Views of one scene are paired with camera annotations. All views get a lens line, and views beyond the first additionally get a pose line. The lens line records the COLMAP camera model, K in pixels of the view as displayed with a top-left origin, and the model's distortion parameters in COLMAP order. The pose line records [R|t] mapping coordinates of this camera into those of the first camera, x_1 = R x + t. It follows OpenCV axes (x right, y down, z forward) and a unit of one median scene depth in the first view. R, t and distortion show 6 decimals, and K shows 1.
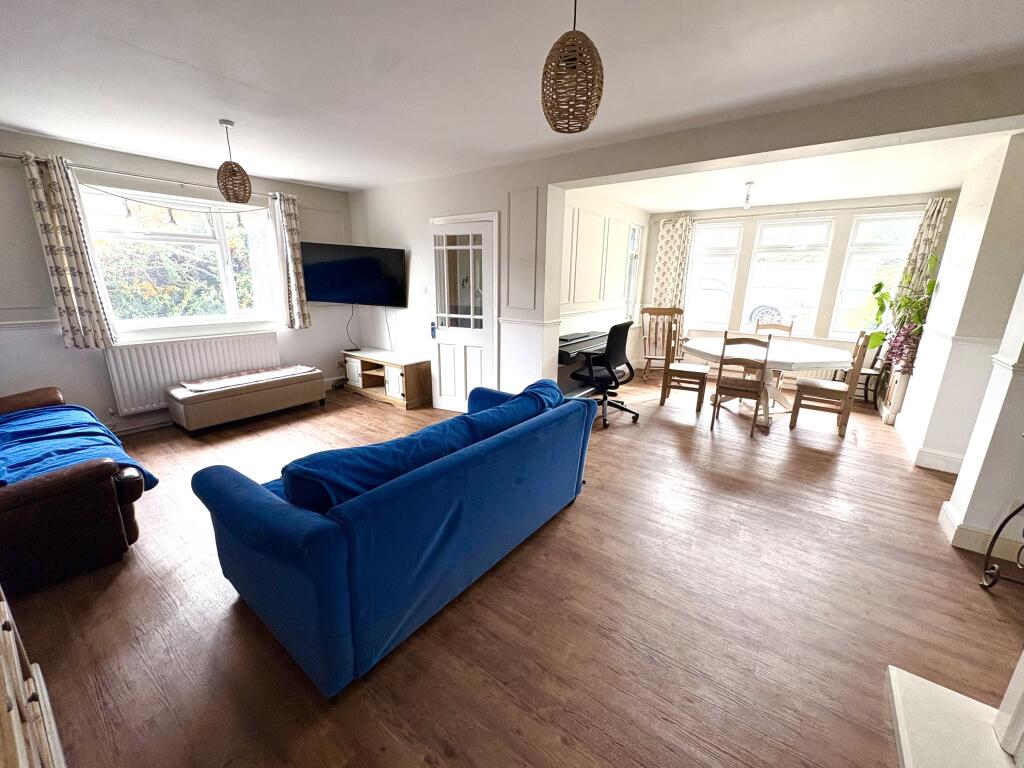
lens RADIAL K [[410.5, 0, 512.0], [0, 410.5, 384.0], [0, 0, 1]] dist [0.000821, -0.000342]
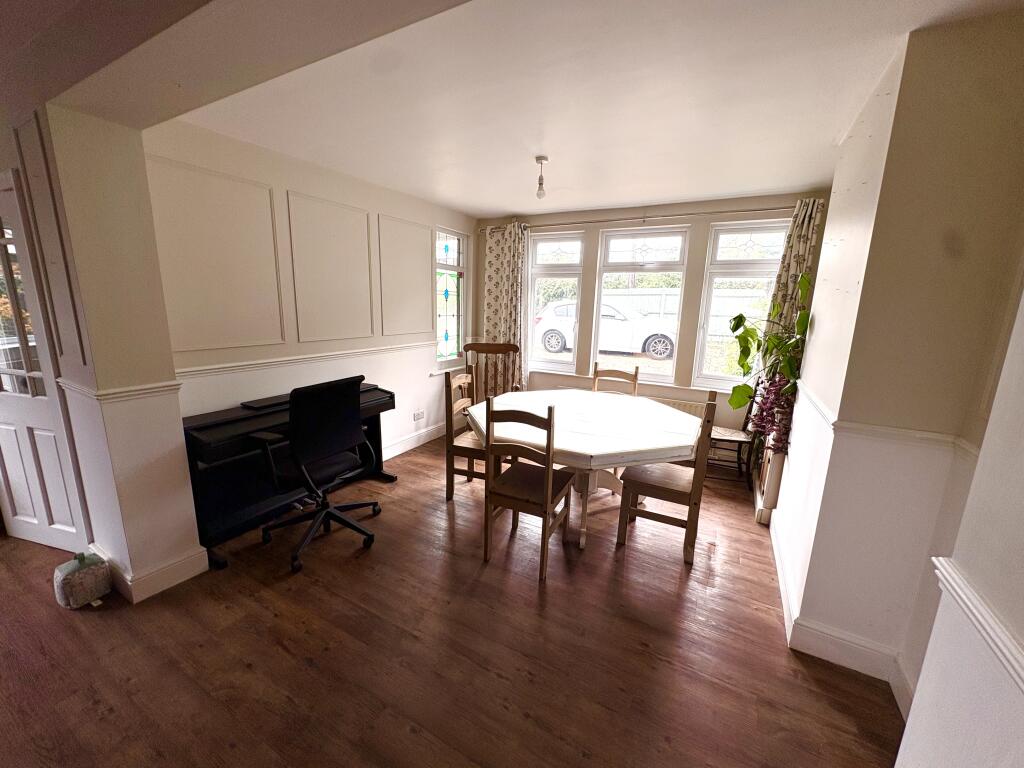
lens RADIAL K [[411.9, 0, 512.0], [0, 411.9, 384.0], [0, 0, 1]] dist [0.001190, 0.000124]
pose [[0.989789, -0.015837, 0.141660, 0.407933], [0.023477, 0.998349, -0.052427, -0.101456], [-0.140595, 0.055217, 0.988526, 0.368471]]
